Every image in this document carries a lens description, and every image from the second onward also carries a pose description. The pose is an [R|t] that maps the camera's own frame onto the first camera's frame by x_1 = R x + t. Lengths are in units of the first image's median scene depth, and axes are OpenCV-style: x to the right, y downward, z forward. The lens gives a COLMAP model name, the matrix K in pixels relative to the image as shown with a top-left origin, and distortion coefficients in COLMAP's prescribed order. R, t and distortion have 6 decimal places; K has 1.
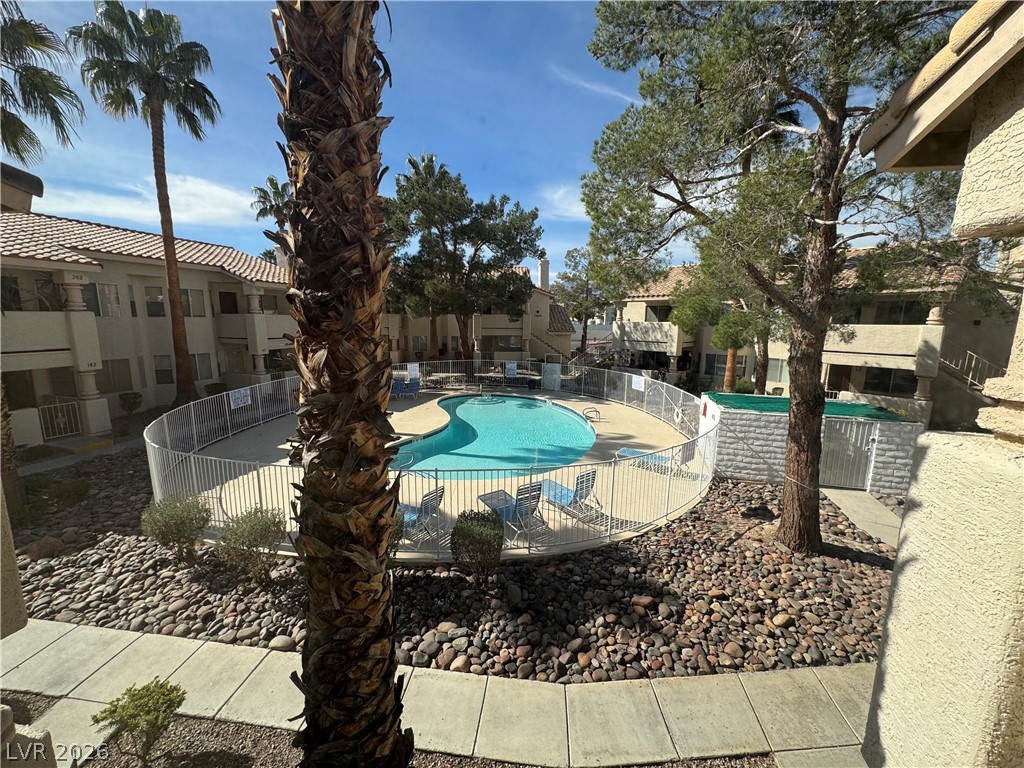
lens RADIAL K [[406.9, 0, 522.1], [0, 406.9, 379.9], [0, 0, 1]] dist [-0.001480, -0.000025]
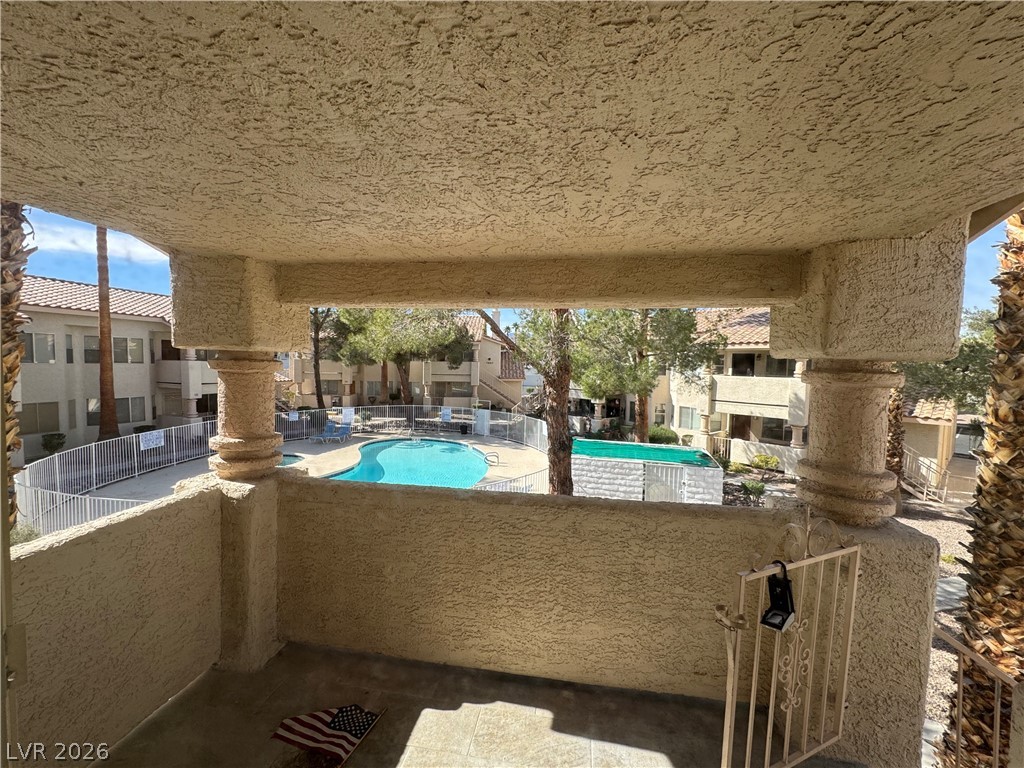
lens RADIAL K [[406.9, 0, 507.2], [0, 406.9, 382.4], [0, 0, 1]] dist [-0.001480, -0.000025]
pose [[0.999951, 0.009696, -0.002224, 0.283325], [-0.009873, 0.994675, -0.102587, -0.005430], [0.001217, 0.102604, 0.994722, -0.093047]]
